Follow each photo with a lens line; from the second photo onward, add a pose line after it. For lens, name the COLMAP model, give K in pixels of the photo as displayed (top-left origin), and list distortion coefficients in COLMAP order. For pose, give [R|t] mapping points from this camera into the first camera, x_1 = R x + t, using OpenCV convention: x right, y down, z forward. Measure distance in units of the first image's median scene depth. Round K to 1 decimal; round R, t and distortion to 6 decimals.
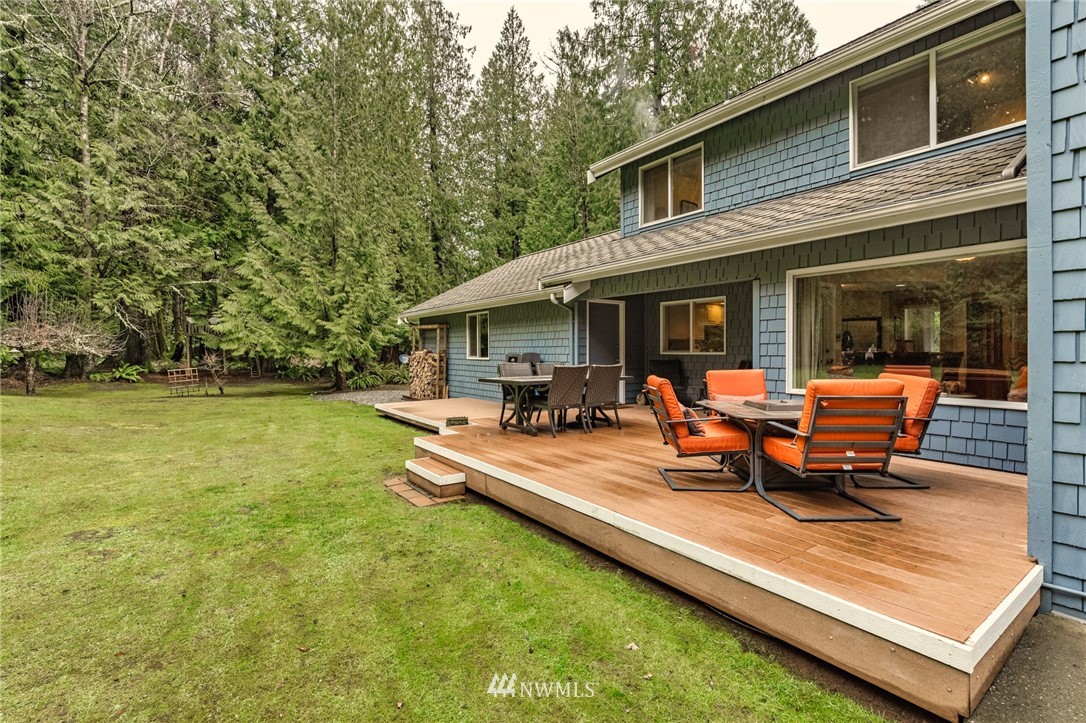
lens RADIAL K [[500.2, 0, 545.4], [0, 500.2, 354.2], [0, 0, 1]] dist [-0.005654, 0.001883]
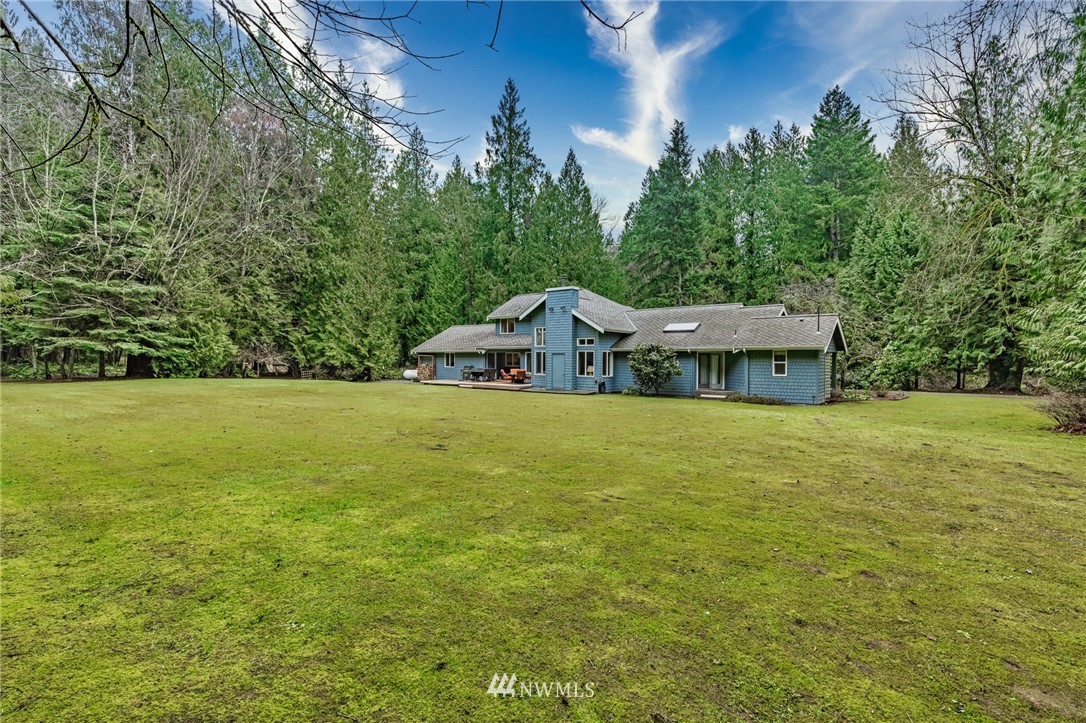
lens RADIAL K [[500.2, 0, 542.0], [0, 500.2, 363.6], [0, 0, 1]] dist [-0.005654, 0.001883]
pose [[0.964815, 0.007555, 0.262821, -0.555423], [-0.007223, 0.999971, -0.002230, -0.014789], [-0.262830, 0.000253, 0.964842, -3.044815]]
